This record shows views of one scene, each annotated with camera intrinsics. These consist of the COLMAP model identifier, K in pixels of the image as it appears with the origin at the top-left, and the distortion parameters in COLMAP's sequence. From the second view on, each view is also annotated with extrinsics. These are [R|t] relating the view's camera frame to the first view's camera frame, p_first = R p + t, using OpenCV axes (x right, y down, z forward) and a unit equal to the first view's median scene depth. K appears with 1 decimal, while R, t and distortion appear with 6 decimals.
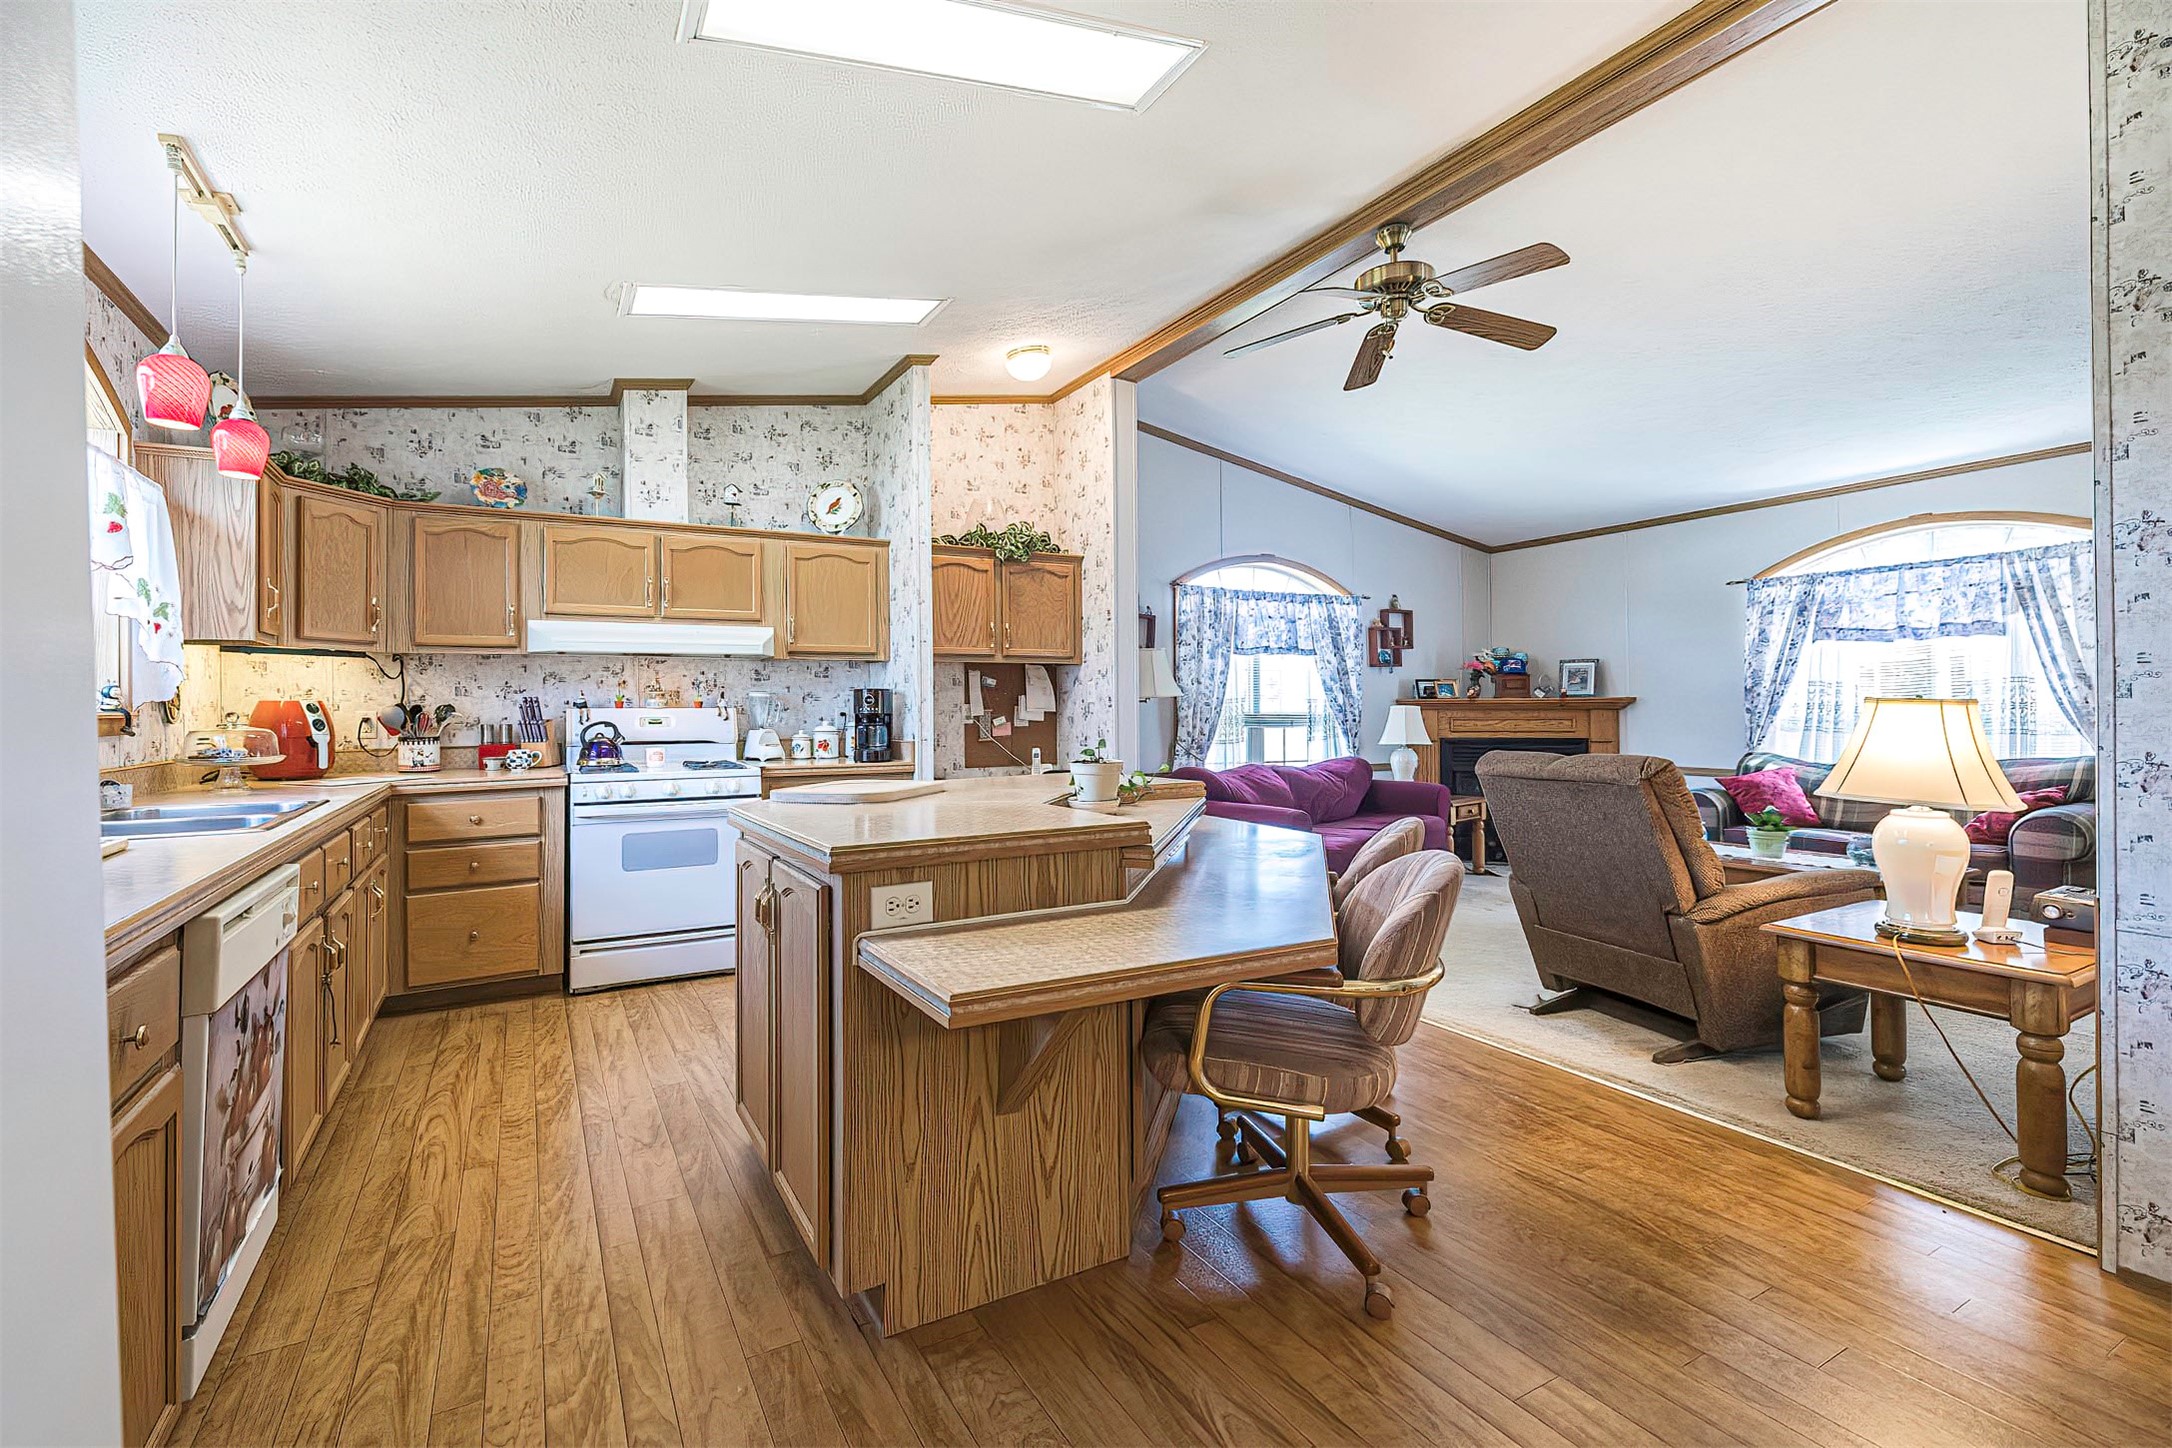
lens RADIAL K [[947.2, 0, 1080.9], [0, 947.2, 708.8], [0, 0, 1]] dist [-0.000986, -0.000075]
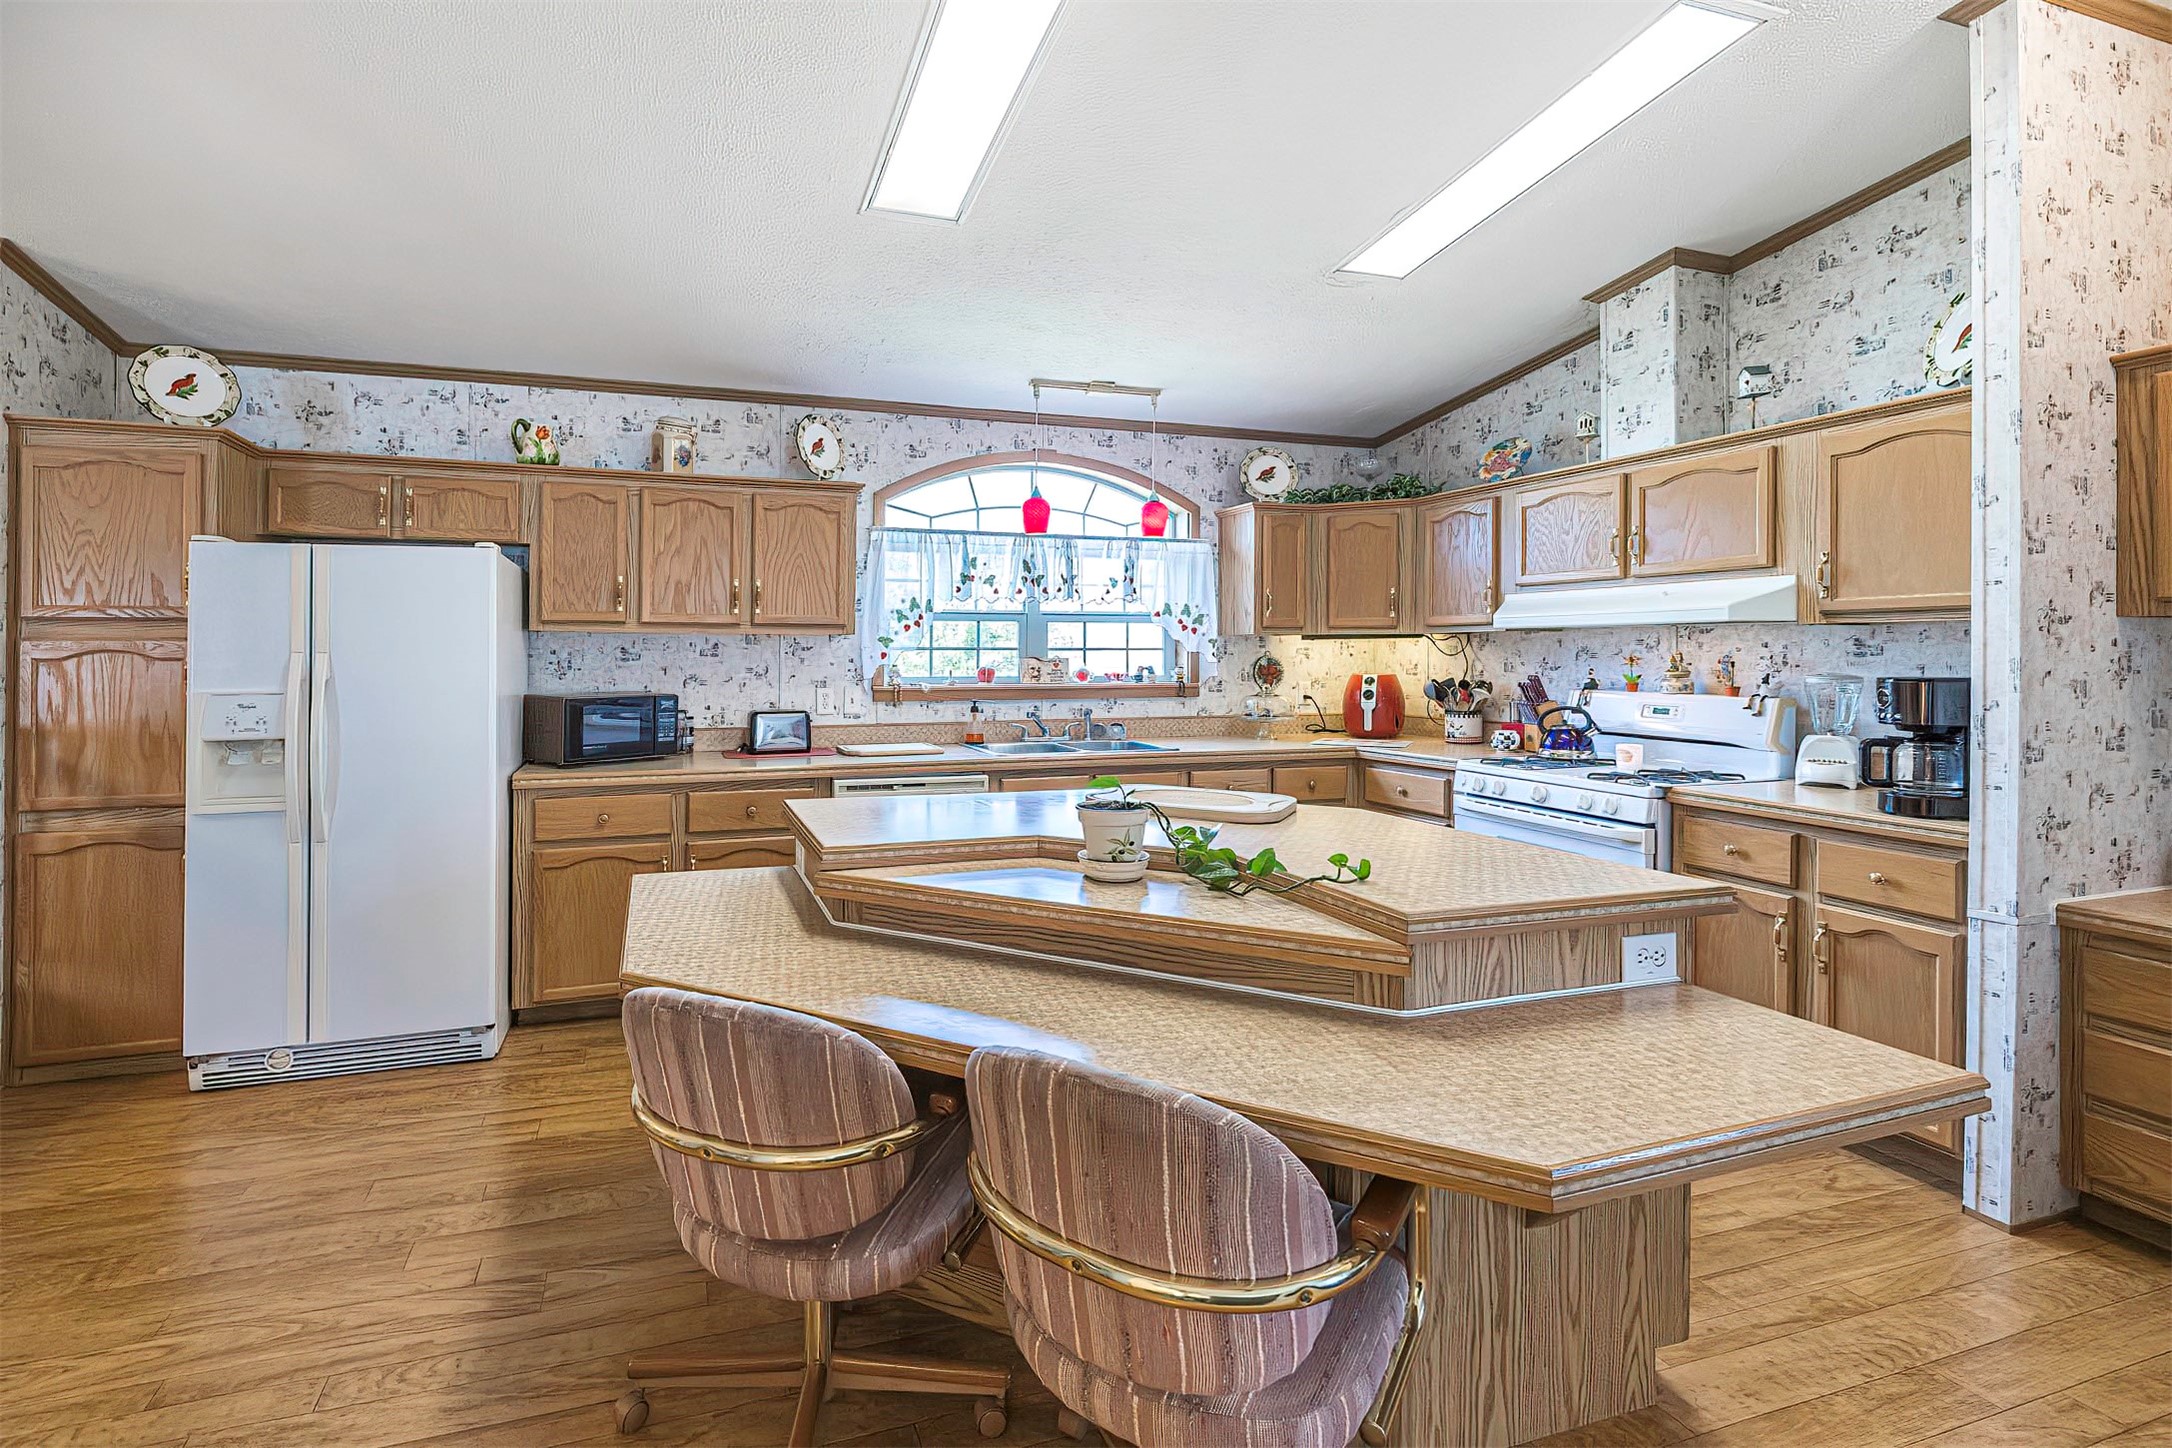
lens RADIAL K [[1059.0, 0, 1083.7], [0, 1059.0, 632.8], [0, 0, 1]] dist [0.000383, 0.000136]
pose [[-0.197954, 0.000387, -0.980211, 0.509312], [-0.000892, 0.999999, 0.000575, -0.052641], [0.980211, 0.000989, -0.197954, 0.752918]]
